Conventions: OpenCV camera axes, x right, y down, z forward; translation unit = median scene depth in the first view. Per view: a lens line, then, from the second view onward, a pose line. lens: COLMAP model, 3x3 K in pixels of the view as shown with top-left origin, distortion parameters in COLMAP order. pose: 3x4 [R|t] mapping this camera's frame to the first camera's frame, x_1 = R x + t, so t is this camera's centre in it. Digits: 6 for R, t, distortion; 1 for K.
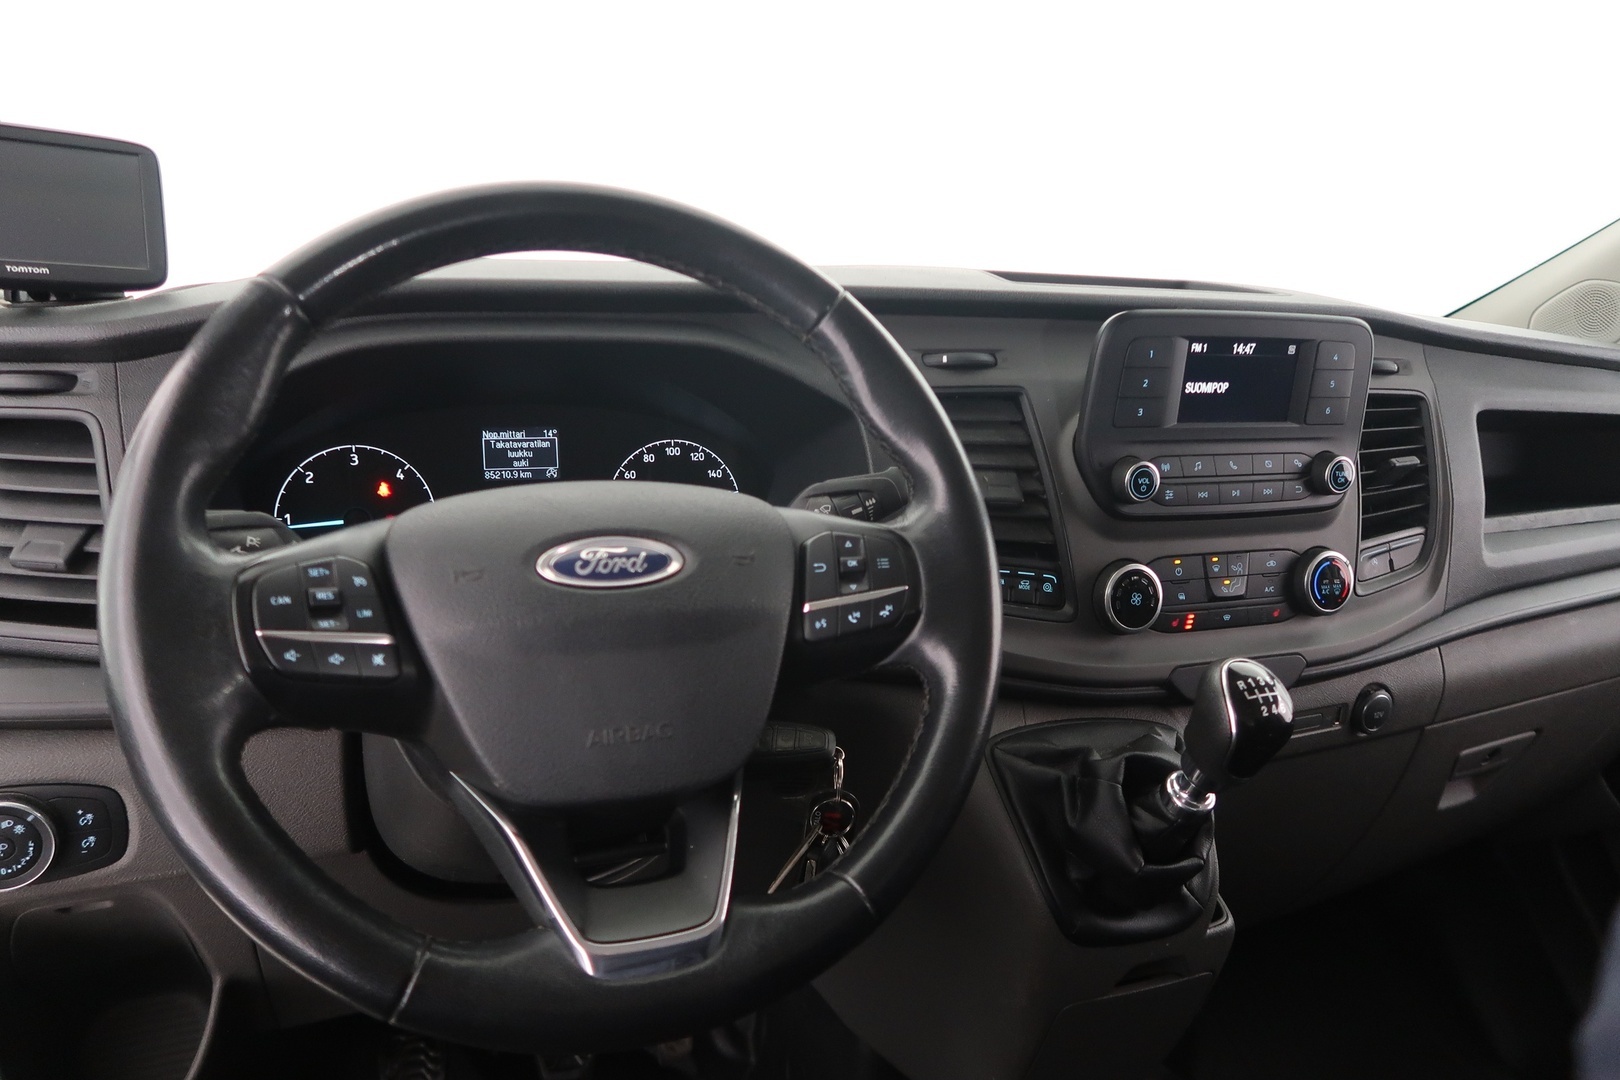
lens RADIAL K [[1104.8, 0, 802.1], [0, 1104.8, 546.2], [0, 0, 1]] dist [-0.034461, 0.010516]
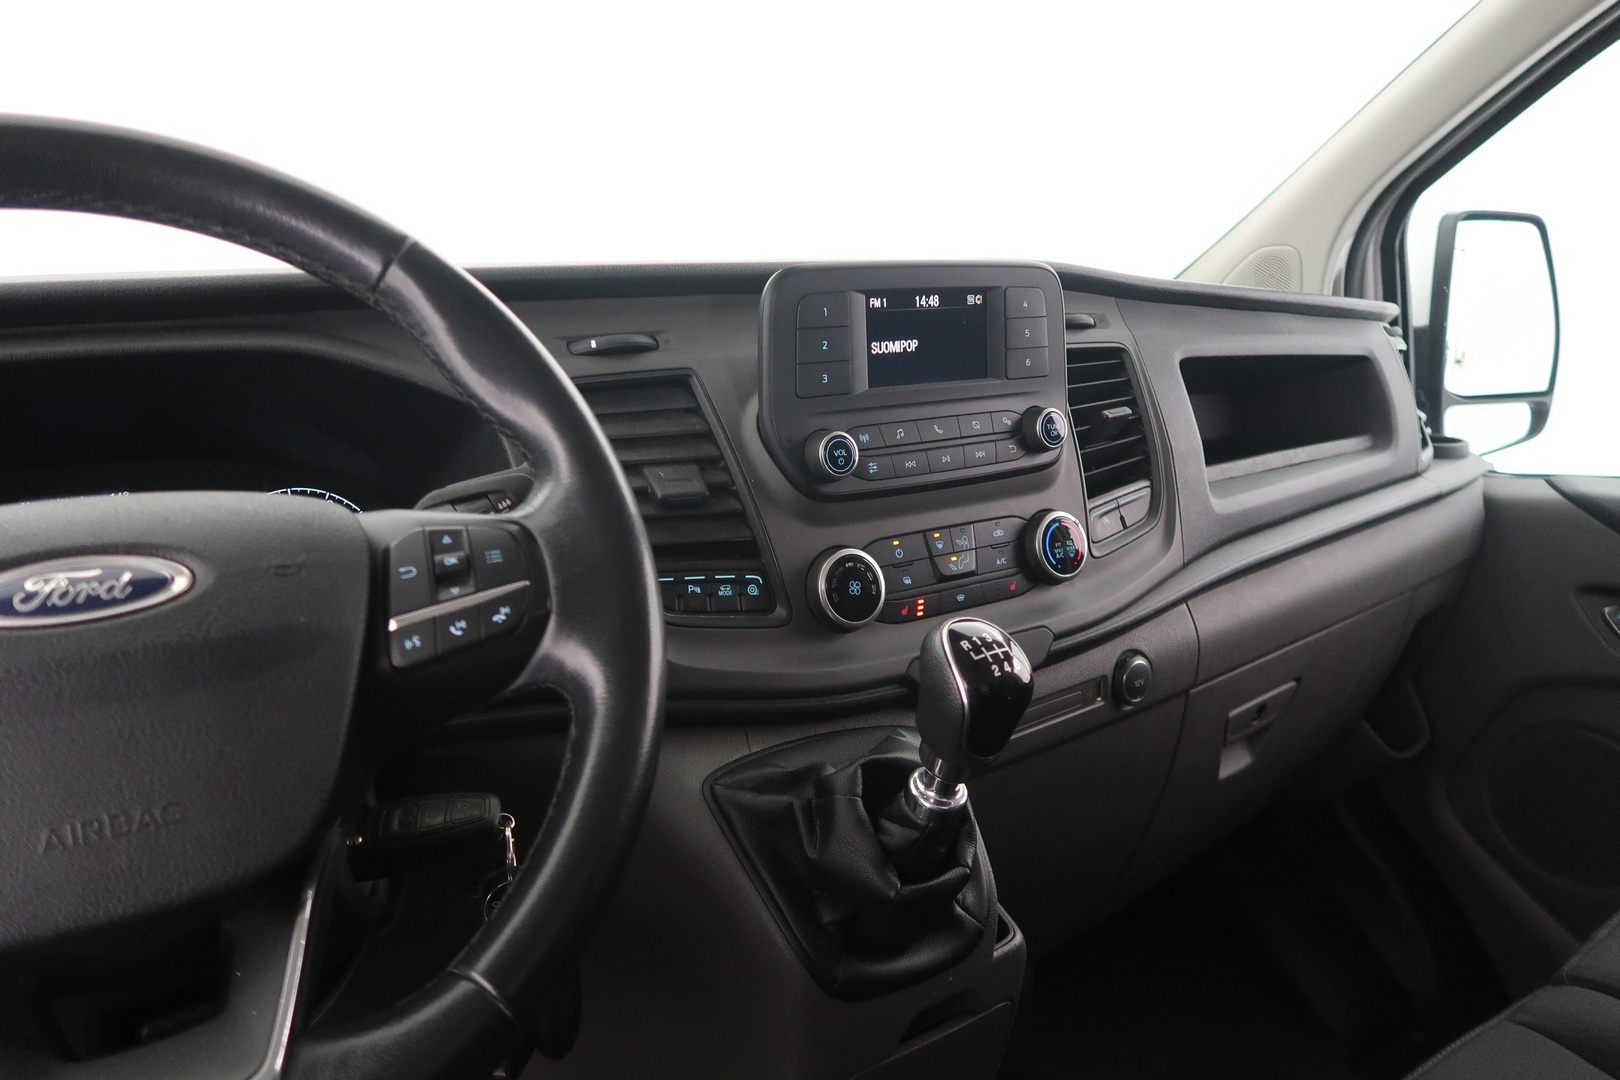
lens RADIAL K [[1104.8, 0, 804.7], [0, 1104.8, 549.1], [0, 0, 1]] dist [-0.034461, 0.010516]
pose [[0.970590, -0.141643, 0.194659, 0.097403], [0.157513, 0.985135, -0.068547, 0.070615], [-0.182056, 0.097192, 0.978473, 0.143962]]
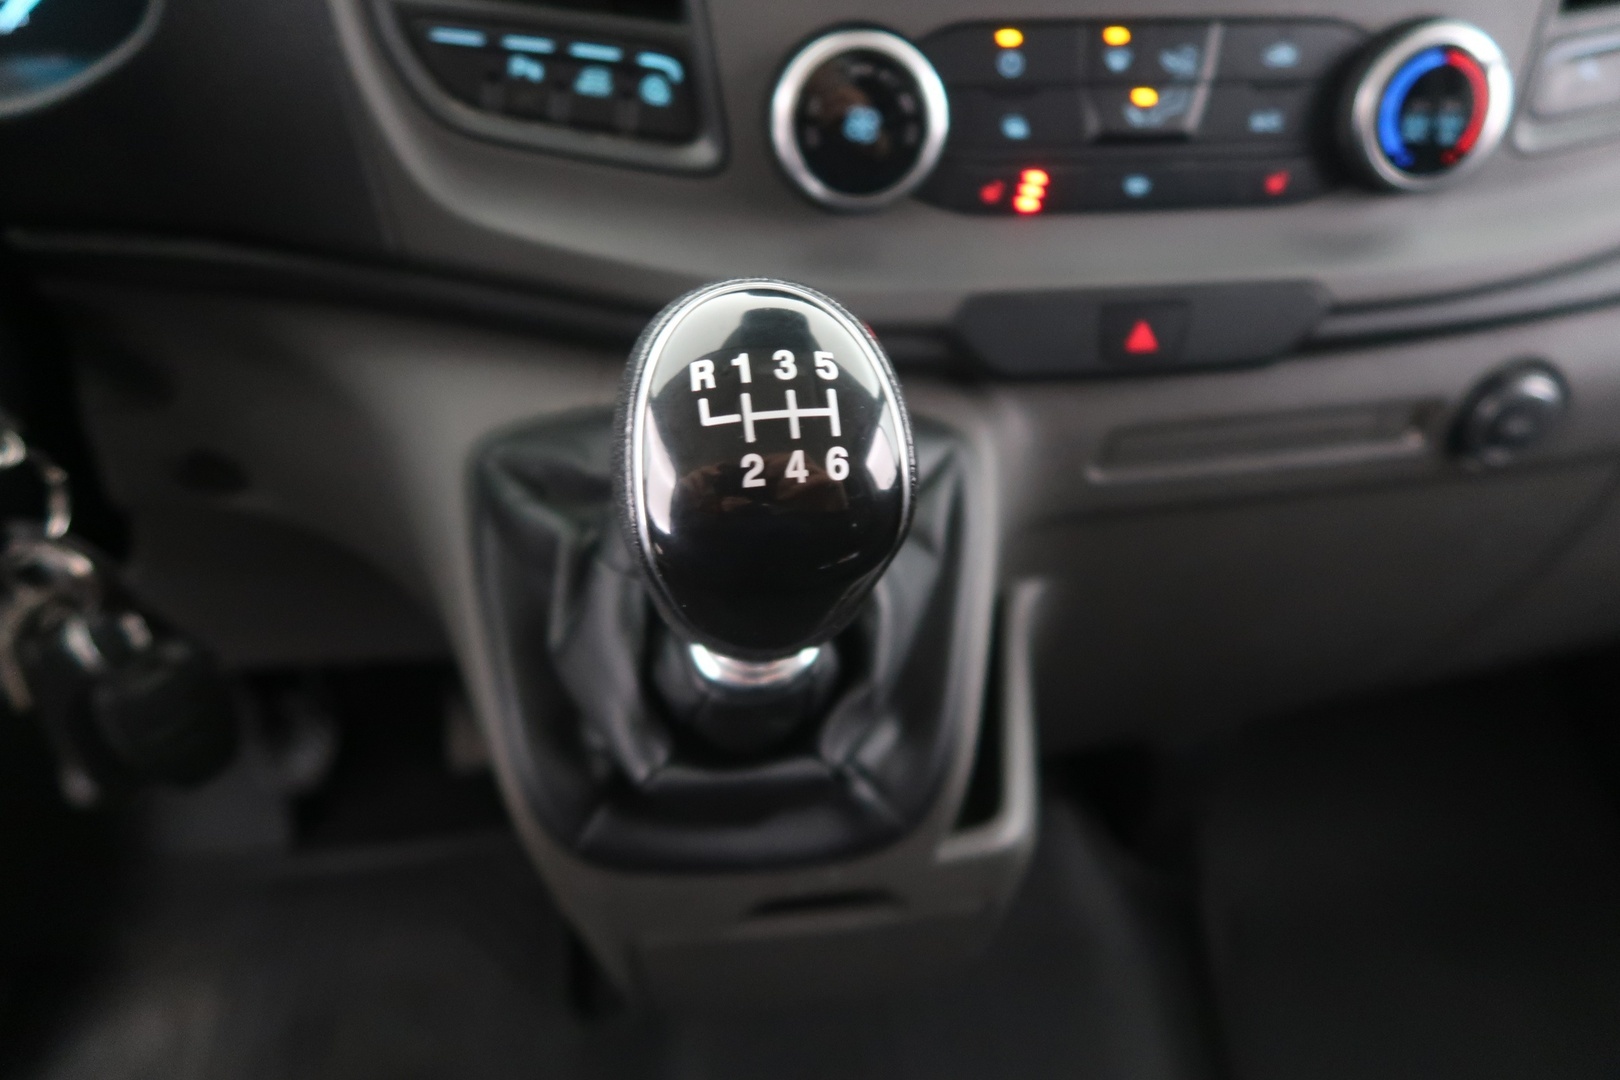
lens RADIAL K [[1104.8, 0, 802.0], [0, 1104.8, 541.8], [0, 0, 1]] dist [-0.034461, 0.010516]
pose [[0.972520, 0.102390, -0.209096, 0.380697], [-0.022876, 0.935782, 0.351837, 0.049411], [0.231693, -0.337385, 0.912409, 0.558977]]
